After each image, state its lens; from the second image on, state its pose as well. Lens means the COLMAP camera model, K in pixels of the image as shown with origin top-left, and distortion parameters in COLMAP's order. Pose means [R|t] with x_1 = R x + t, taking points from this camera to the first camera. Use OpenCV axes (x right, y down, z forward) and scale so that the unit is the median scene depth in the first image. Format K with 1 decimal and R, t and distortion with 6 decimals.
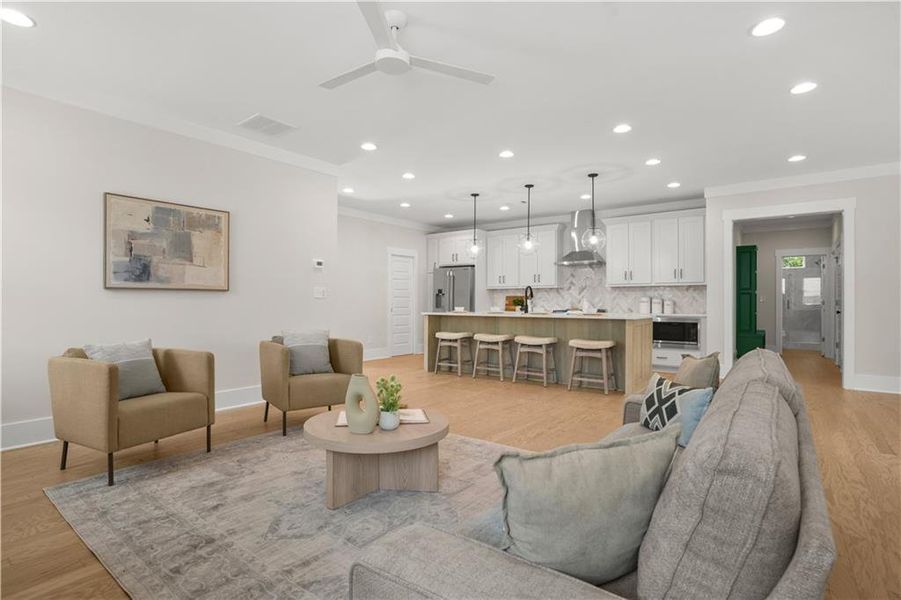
lens RADIAL K [[458.9, 0, 435.8], [0, 458.9, 301.5], [0, 0, 1]] dist [-0.045095, -0.000489]
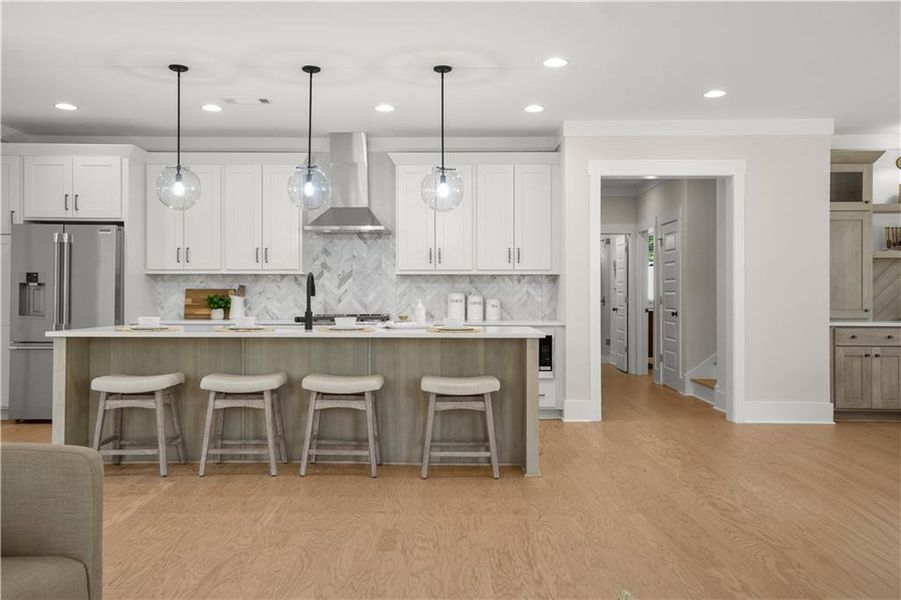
lens RADIAL K [[768.6, 0, 447.3], [0, 768.6, 296.1], [0, 0, 1]] dist [0.020826, 0.010125]
pose [[0.784547, -0.003785, 0.620057, -0.180215], [-0.001572, 0.999966, 0.008094, -0.014569], [-0.620067, -0.007325, 0.784515, 0.237626]]
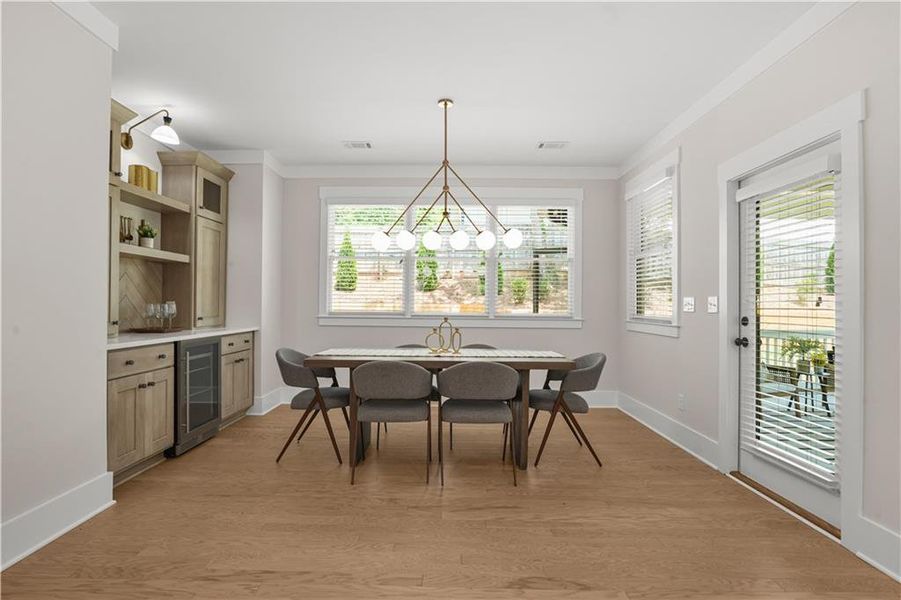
lens RADIAL K [[438.0, 0, 443.2], [0, 438.0, 297.1], [0, 0, 1]] dist [-0.022849, 0.000105]
pose [[-0.620577, 0.004066, 0.784135, 0.373421], [-0.010566, 0.999852, -0.013547, -0.010297], [-0.784074, -0.016693, -0.620442, 0.710816]]
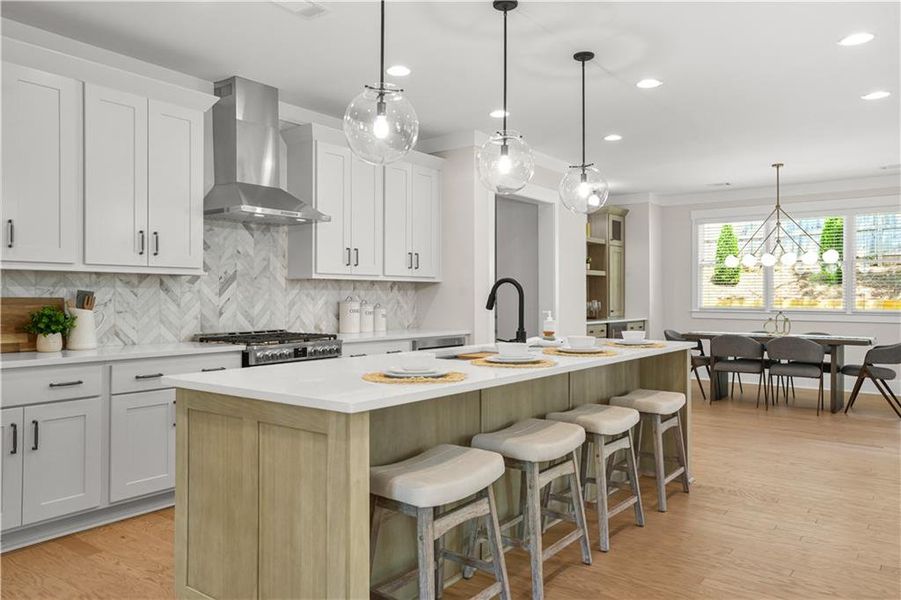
lens RADIAL K [[649.2, 0, 438.0], [0, 649.2, 294.5], [0, 0, 1]] dist [0.024867, 0.026163]
pose [[-0.014513, 0.000306, 0.999895, -0.284083], [-0.003278, 0.999995, -0.000354, -0.018572], [-0.999889, -0.003283, -0.014512, 0.972573]]
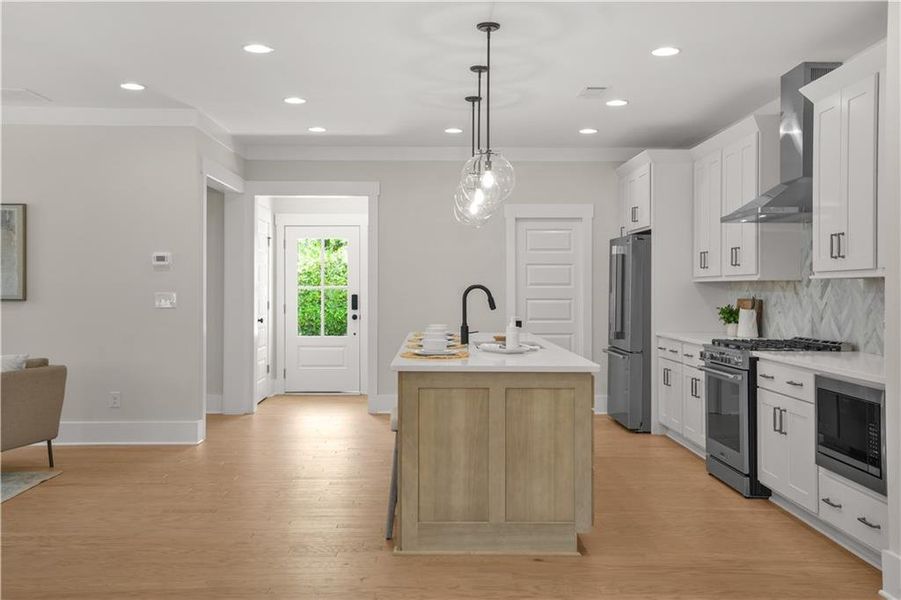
lens RADIAL K [[862.3, 0, 429.7], [0, 862.3, 285.9], [0, 0, 1]] dist [0.047491, 0.000000]
pose [[0.620670, -0.004008, -0.784062, 0.784786], [0.001932, 0.999992, -0.003583, -0.027481], [0.784070, 0.000709, 0.620672, 0.384624]]
